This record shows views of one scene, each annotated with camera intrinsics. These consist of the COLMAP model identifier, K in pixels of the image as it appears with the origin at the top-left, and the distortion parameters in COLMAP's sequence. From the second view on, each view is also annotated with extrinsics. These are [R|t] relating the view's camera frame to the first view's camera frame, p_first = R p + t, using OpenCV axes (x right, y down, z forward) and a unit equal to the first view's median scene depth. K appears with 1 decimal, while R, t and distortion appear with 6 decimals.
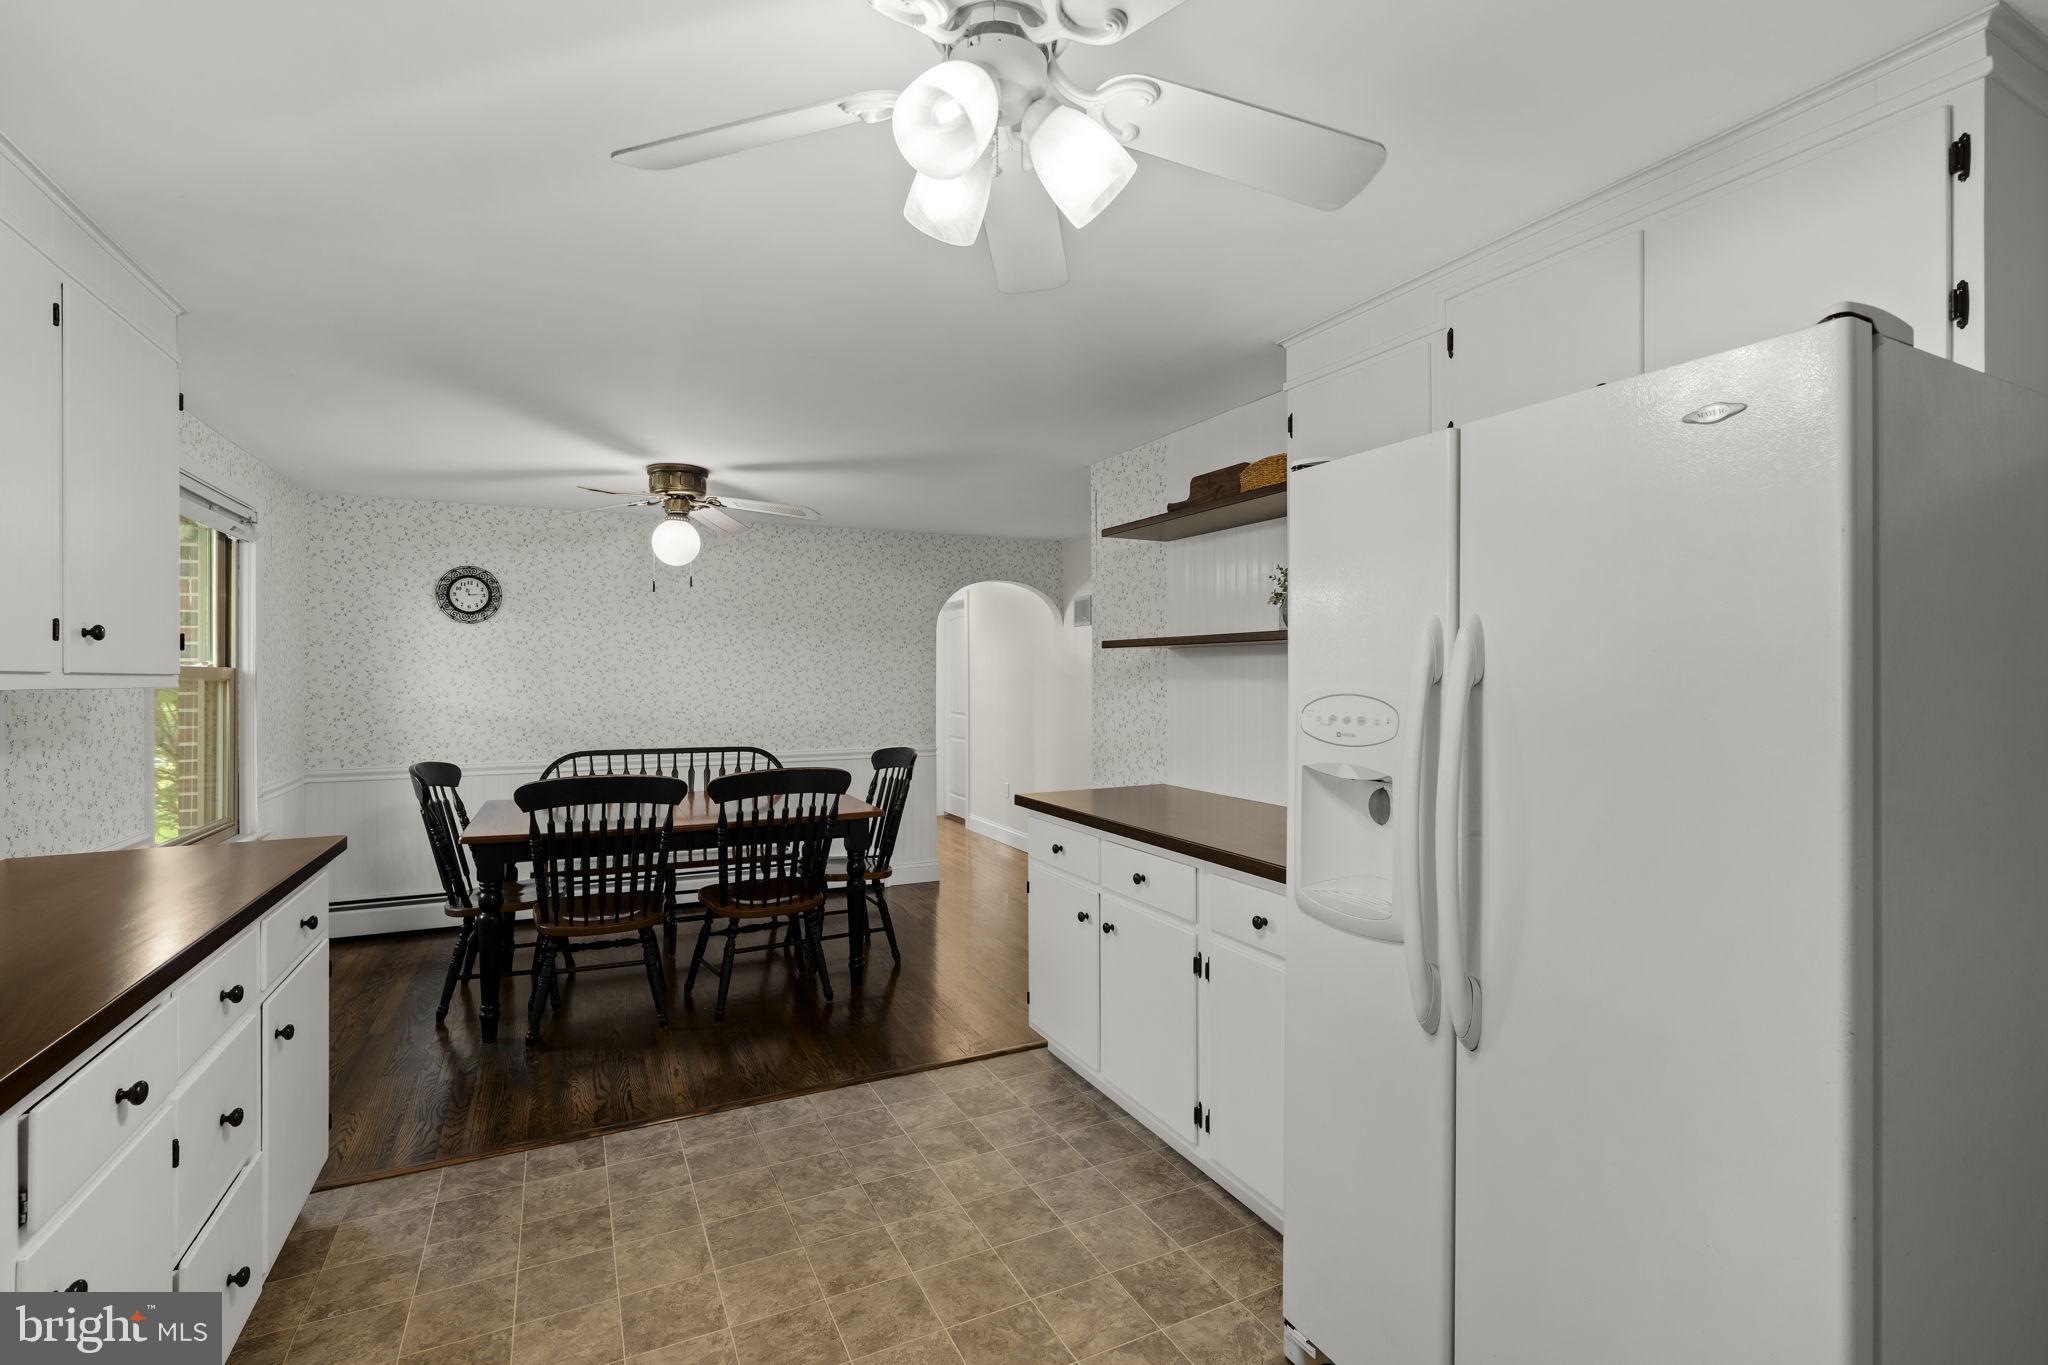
lens RADIAL K [[911.3, 0, 1027.9], [0, 911.3, 672.2], [0, 0, 1]] dist [-0.009704, 0.000773]
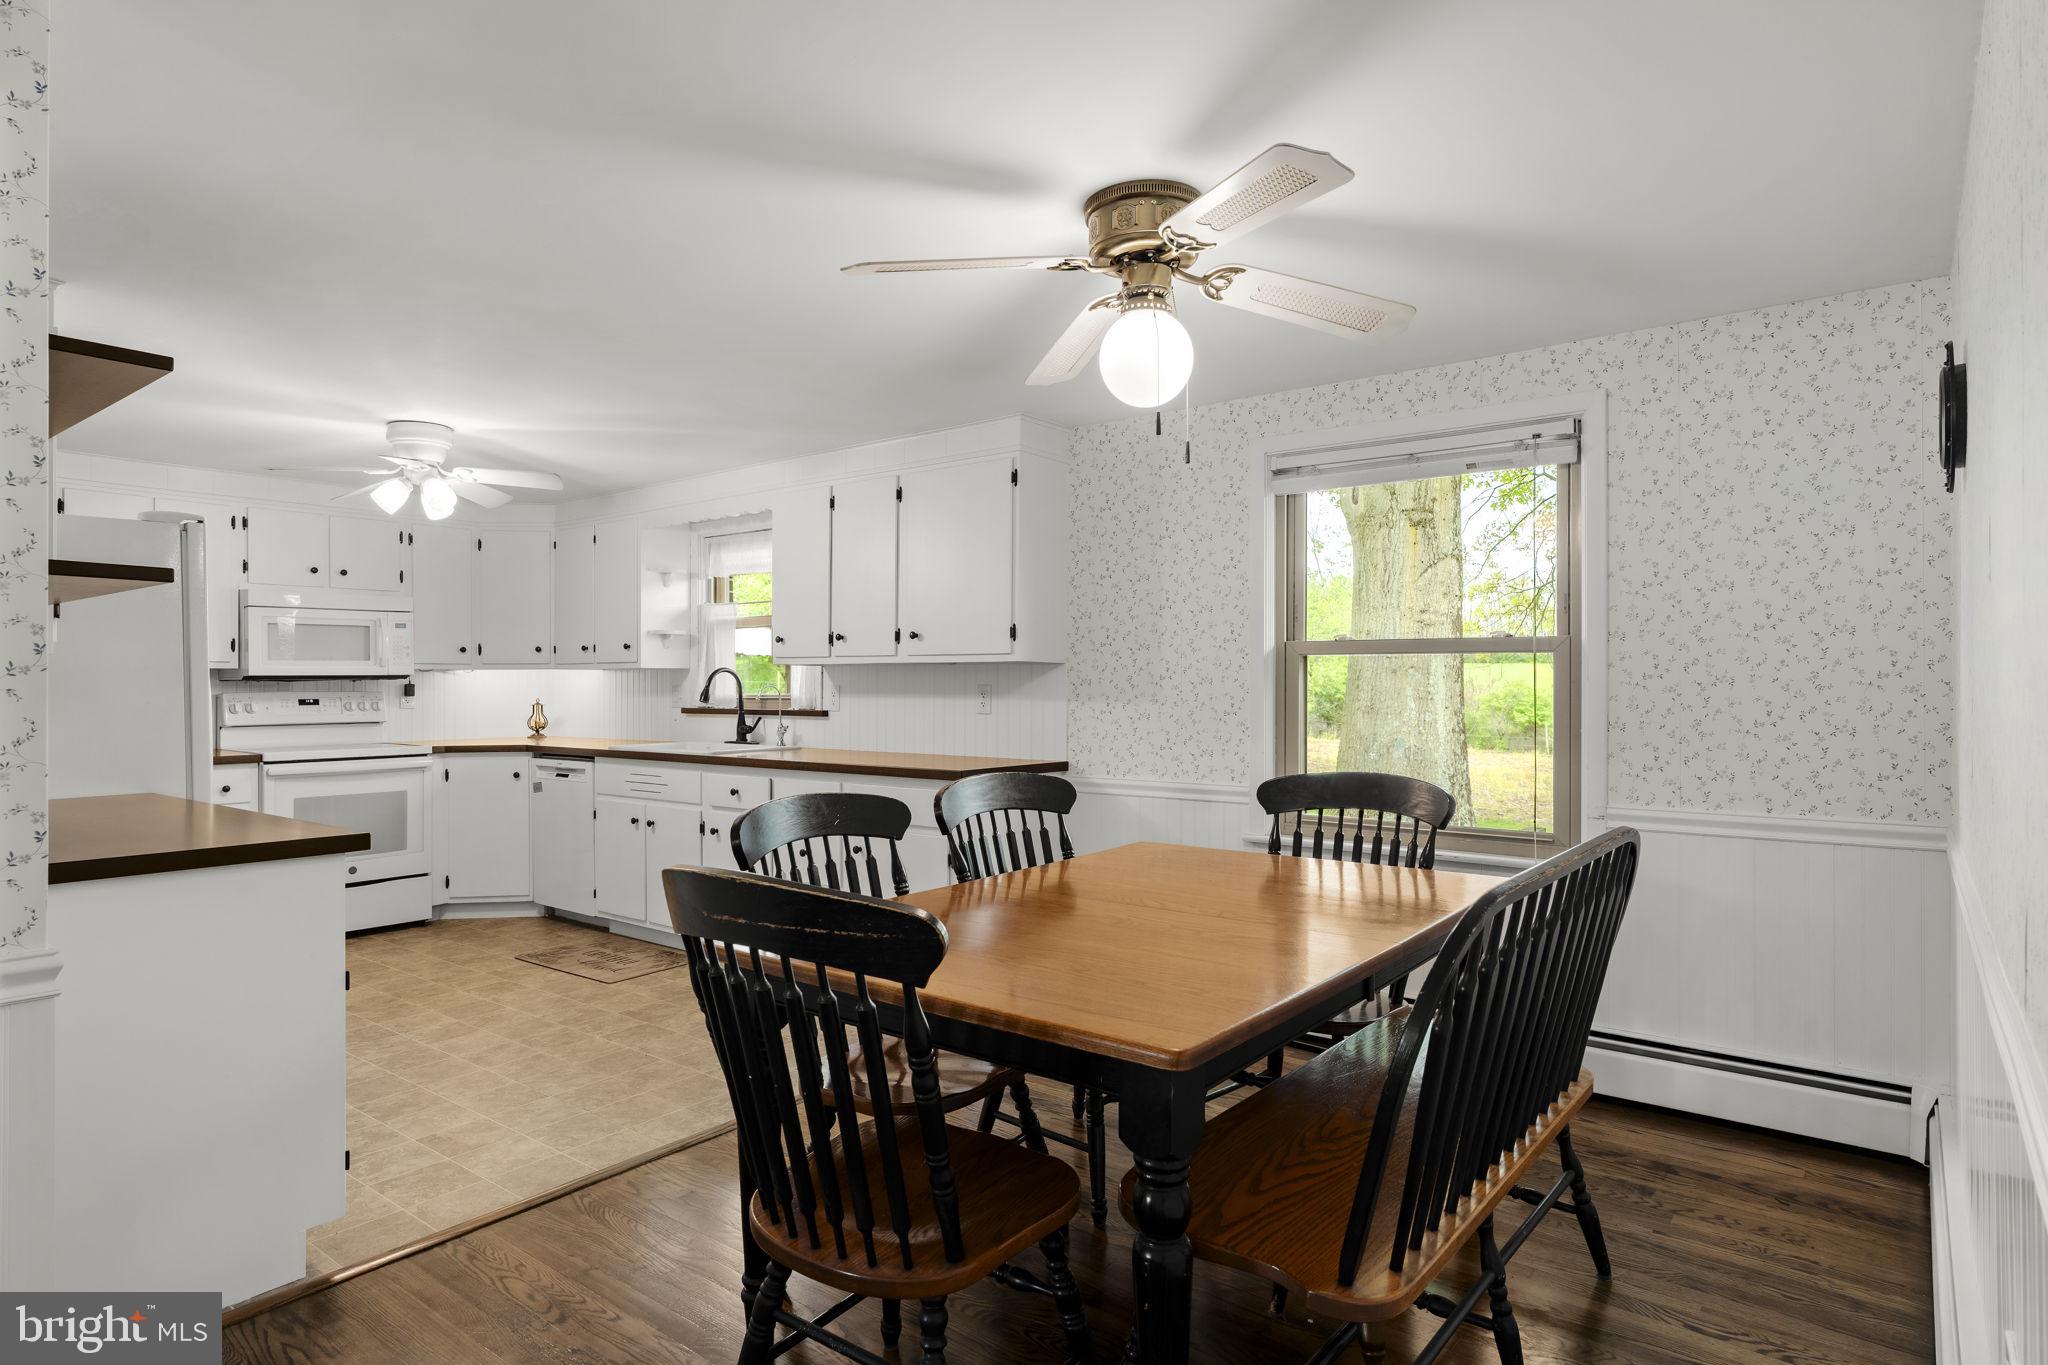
lens RADIAL K [[1211.8, 0, 1054.9], [0, 1211.8, 682.3], [0, 0, 1]] dist [0.001045, 0.000459]
pose [[-0.909336, 0.002406, -0.416056, -0.089745], [0.004064, 0.999987, -0.003099, 0.037662], [0.416043, -0.004508, -0.909334, 1.852525]]
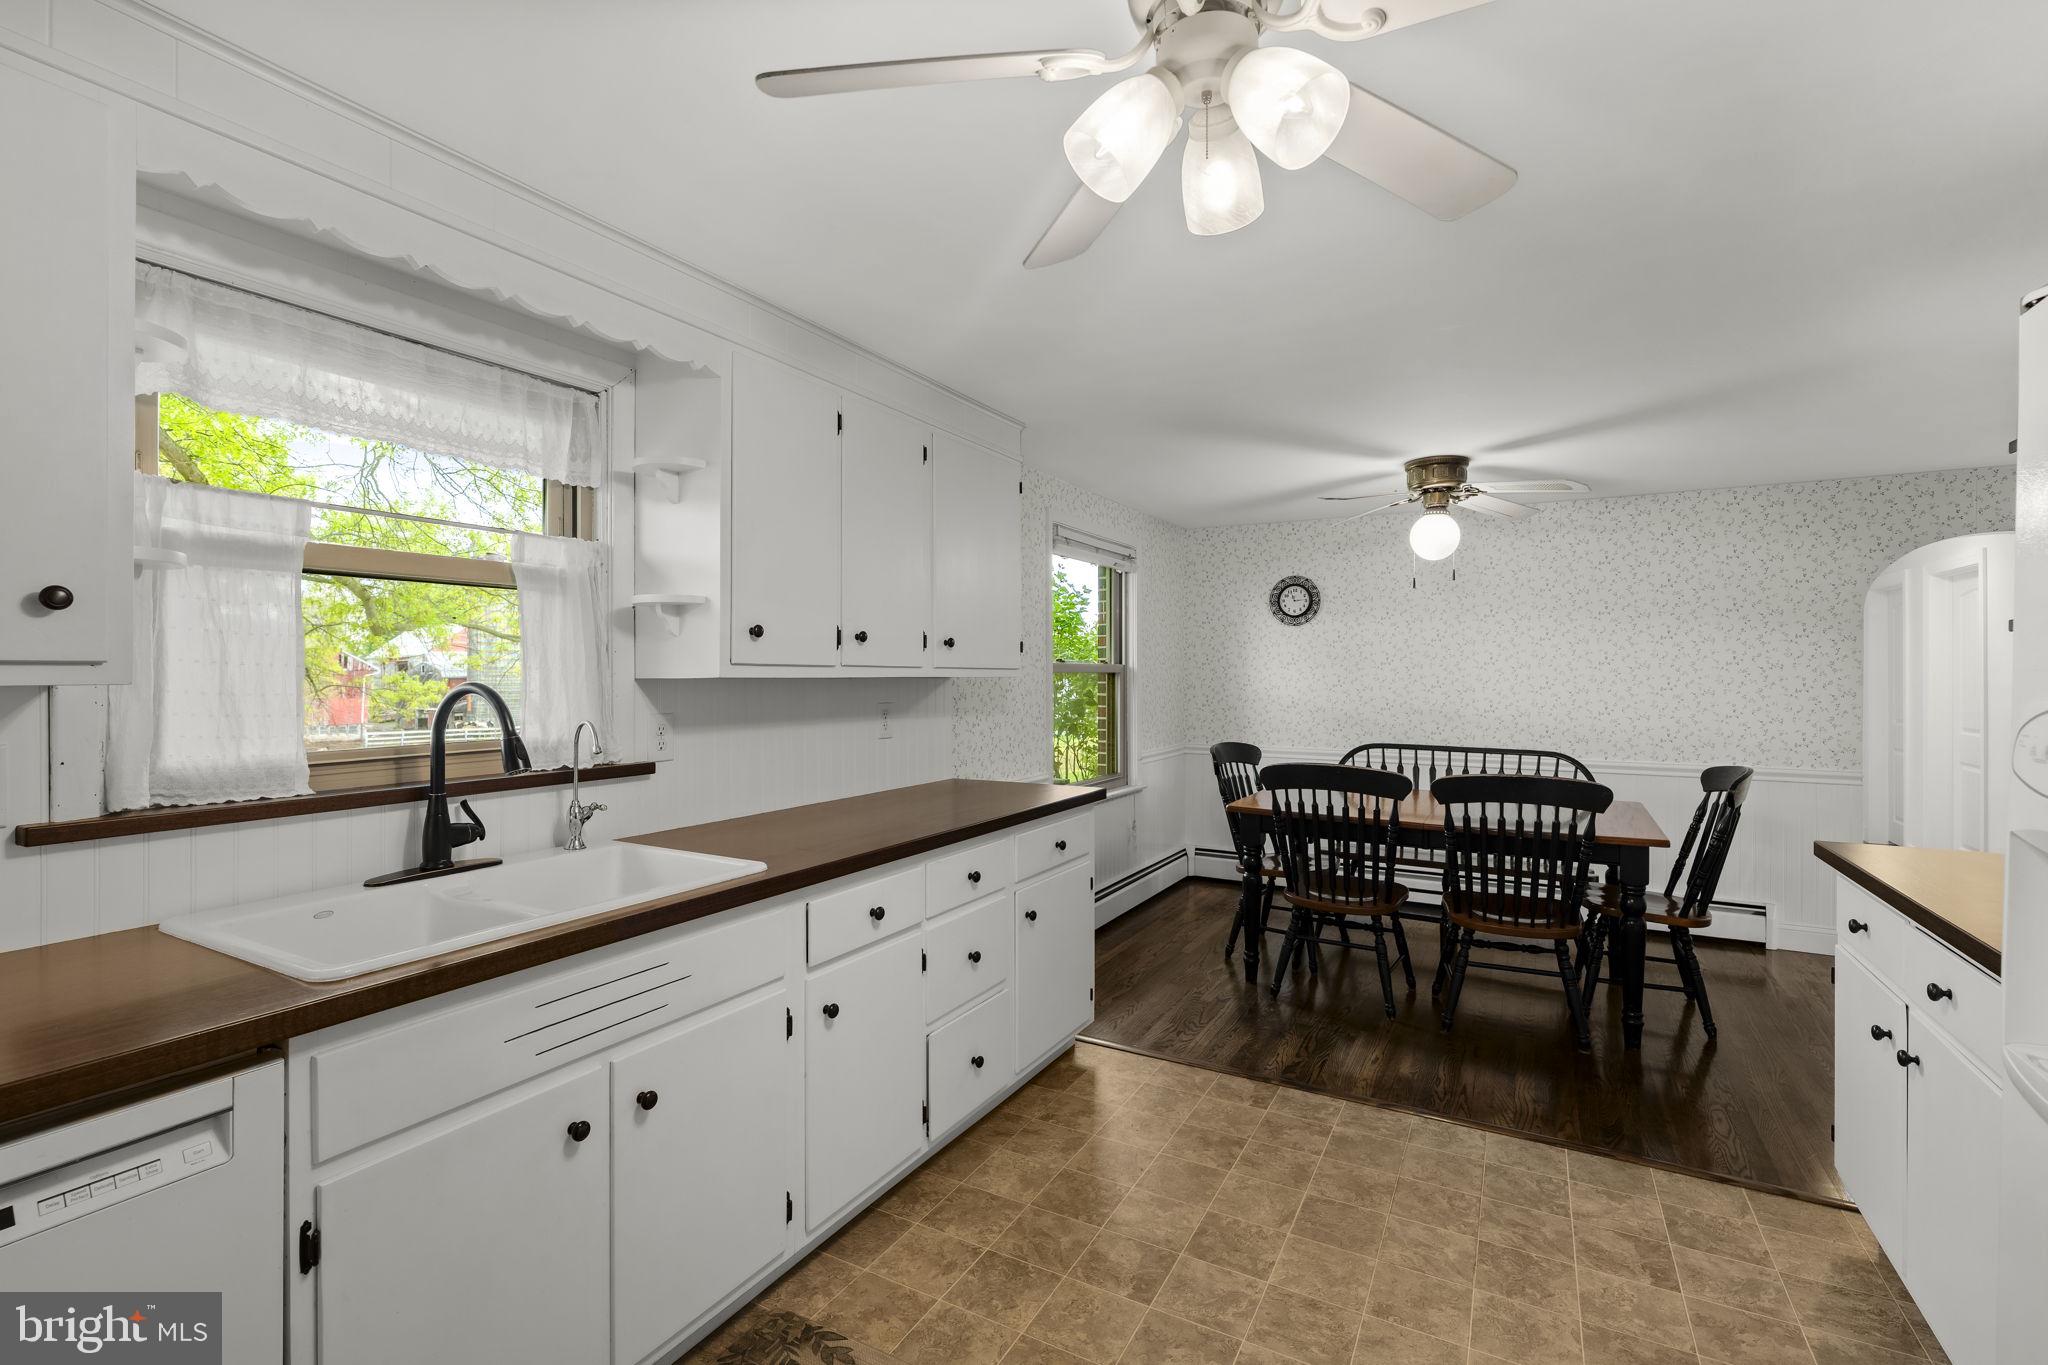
lens RADIAL K [[918.7, 0, 1026.4], [0, 918.7, 676.8], [0, 0, 1]] dist [-0.011336, 0.001612]
pose [[0.567012, 0.009488, -0.823655, 0.210478], [-0.002590, 0.999949, 0.009736, 0.000576], [0.823706, -0.003388, 0.567007, 0.085943]]
